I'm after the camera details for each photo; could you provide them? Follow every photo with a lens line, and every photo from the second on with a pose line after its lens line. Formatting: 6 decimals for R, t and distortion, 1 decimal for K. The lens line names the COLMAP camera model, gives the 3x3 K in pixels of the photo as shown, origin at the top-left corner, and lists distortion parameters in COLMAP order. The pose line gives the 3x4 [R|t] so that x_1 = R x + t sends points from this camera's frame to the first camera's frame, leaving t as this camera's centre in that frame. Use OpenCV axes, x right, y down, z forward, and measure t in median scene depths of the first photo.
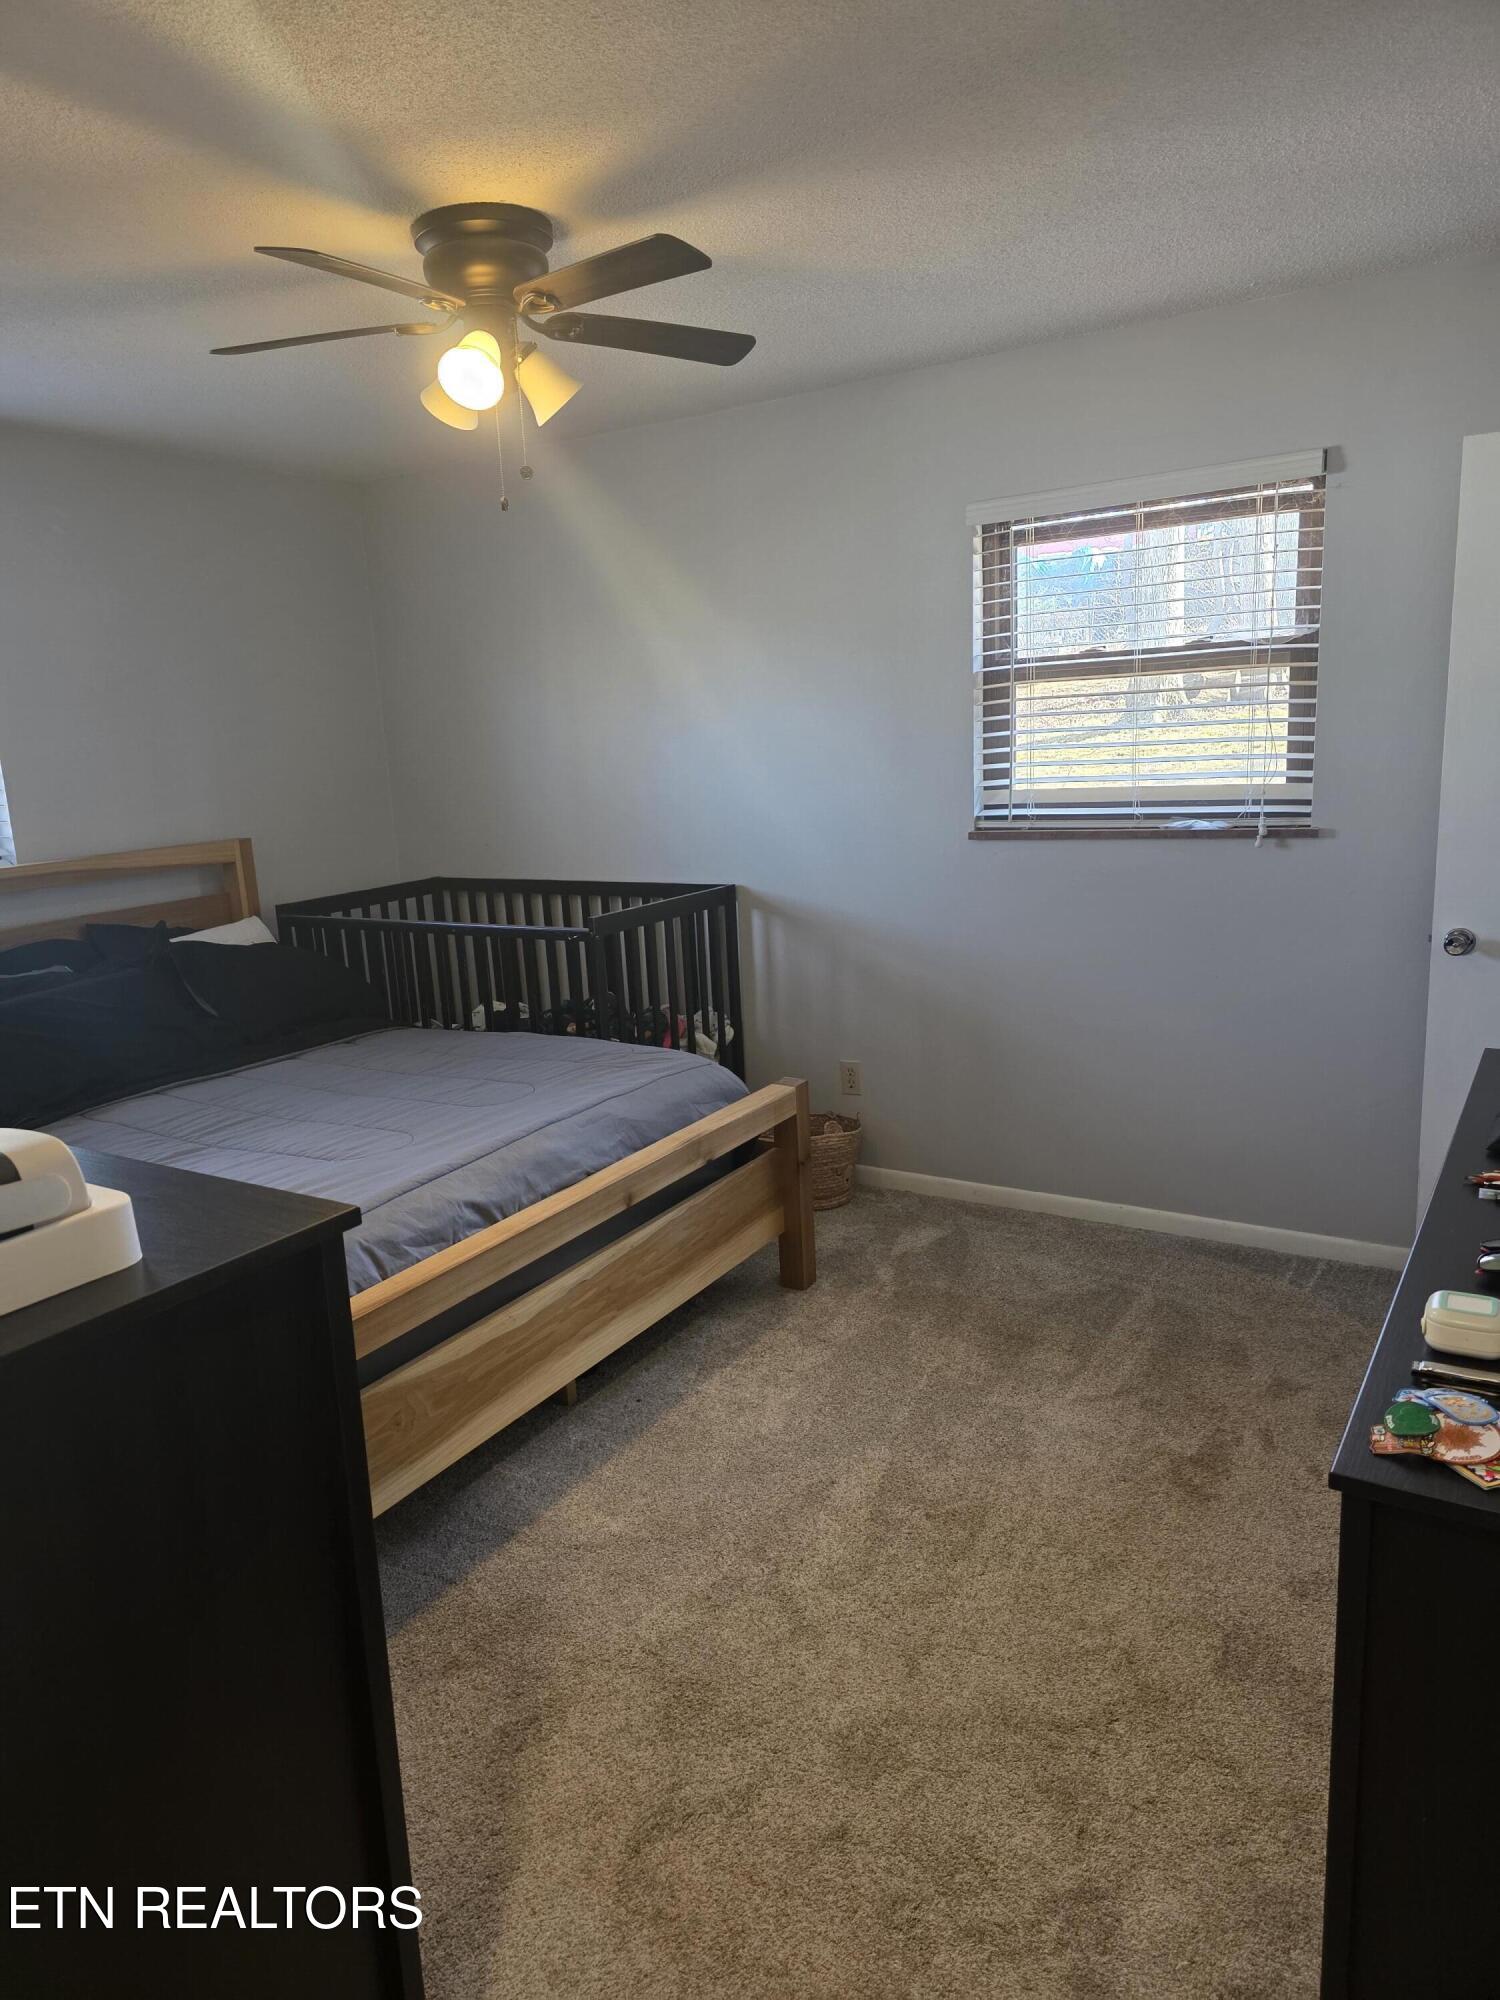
lens RADIAL K [[1343.4, 0, 741.0], [0, 1343.4, 993.4], [0, 0, 1]] dist [0.064270, -0.059830]
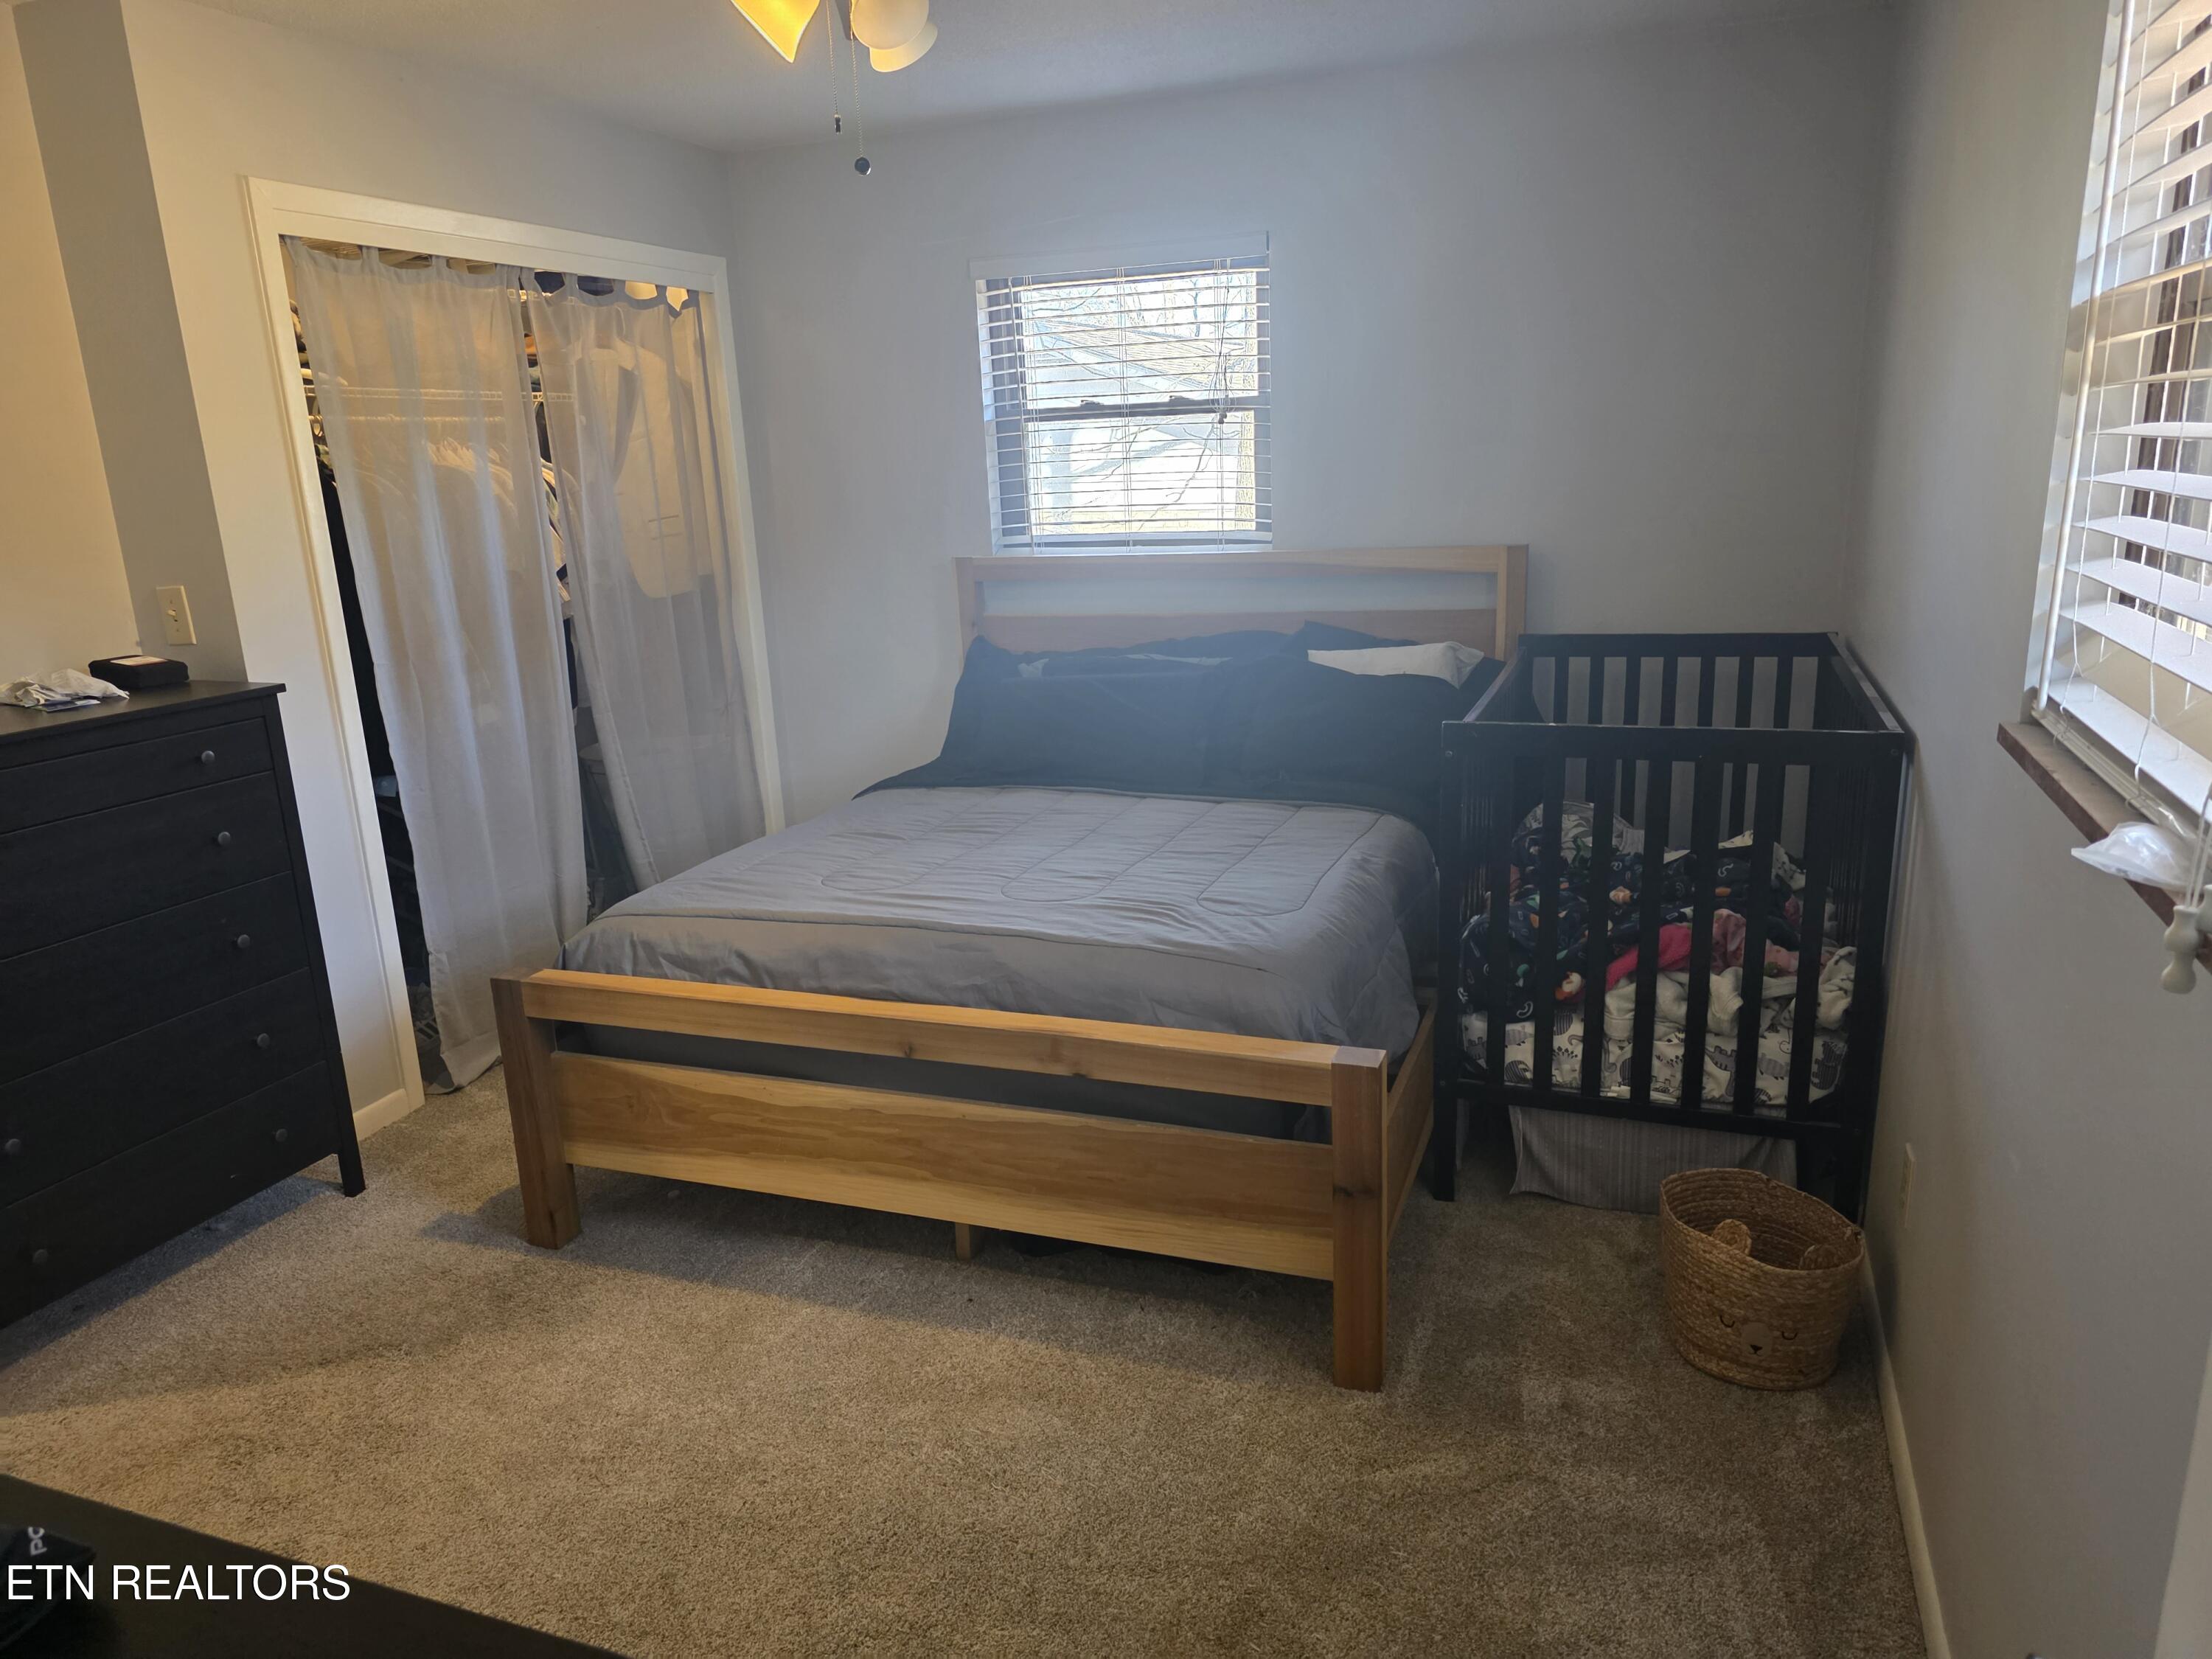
lens RADIAL K [[1485.8, 0, 1099.5], [0, 1485.8, 842.7], [0, 0, 1]] dist [0.064270, -0.059830]
pose [[0.183773, 0.287099, -0.940107, 0.727272], [-0.162535, 0.952106, 0.258991, -0.209538], [0.969438, 0.105204, 0.221635, 0.887220]]
